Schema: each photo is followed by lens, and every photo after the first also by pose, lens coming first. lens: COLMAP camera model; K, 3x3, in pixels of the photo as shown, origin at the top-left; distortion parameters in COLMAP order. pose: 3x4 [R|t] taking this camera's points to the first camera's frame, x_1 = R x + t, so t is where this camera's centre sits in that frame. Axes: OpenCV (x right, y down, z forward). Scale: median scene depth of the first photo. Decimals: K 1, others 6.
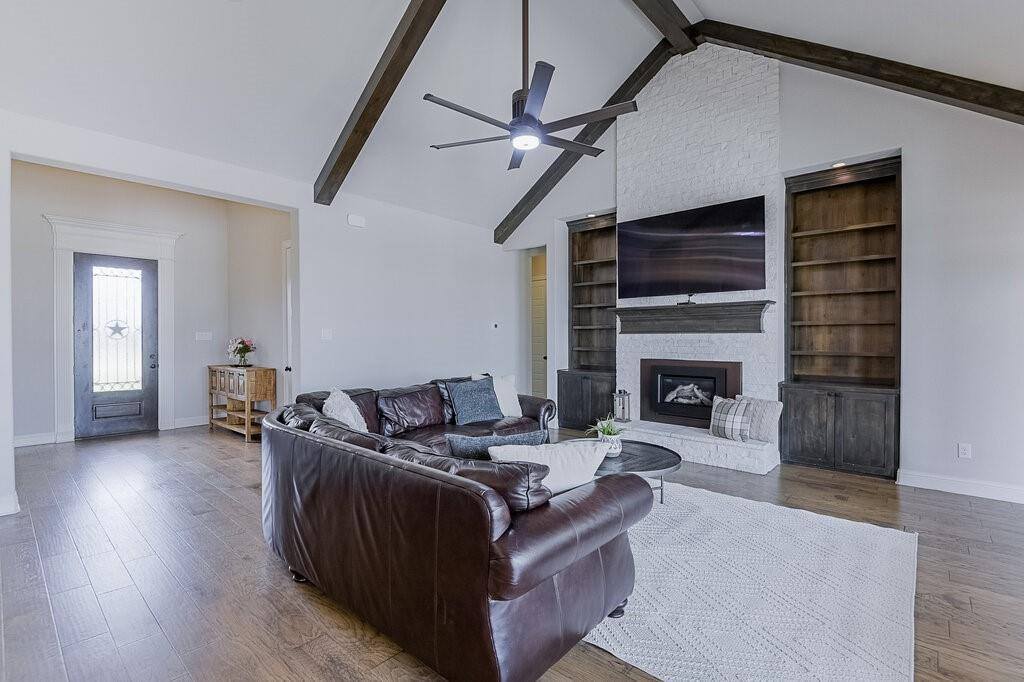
lens RADIAL K [[464.4, 0, 512.0], [0, 464.4, 341.0], [0, 0, 1]] dist [0.023721, -0.020194]
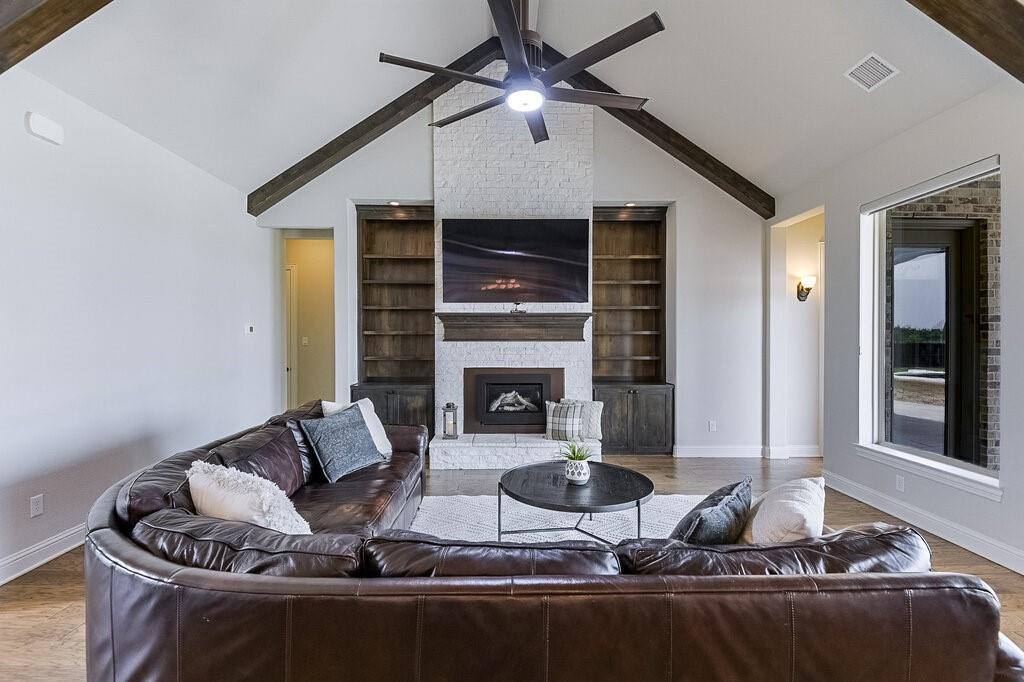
lens RADIAL K [[464.4, 0, 512.0], [0, 464.4, 341.0], [0, 0, 1]] dist [0.023721, -0.020194]
pose [[0.735511, -0.002961, 0.677507, -0.310386], [0.004344, 0.999991, -0.000345, -0.016717], [-0.677499, 0.003196, 0.735516, 0.268768]]
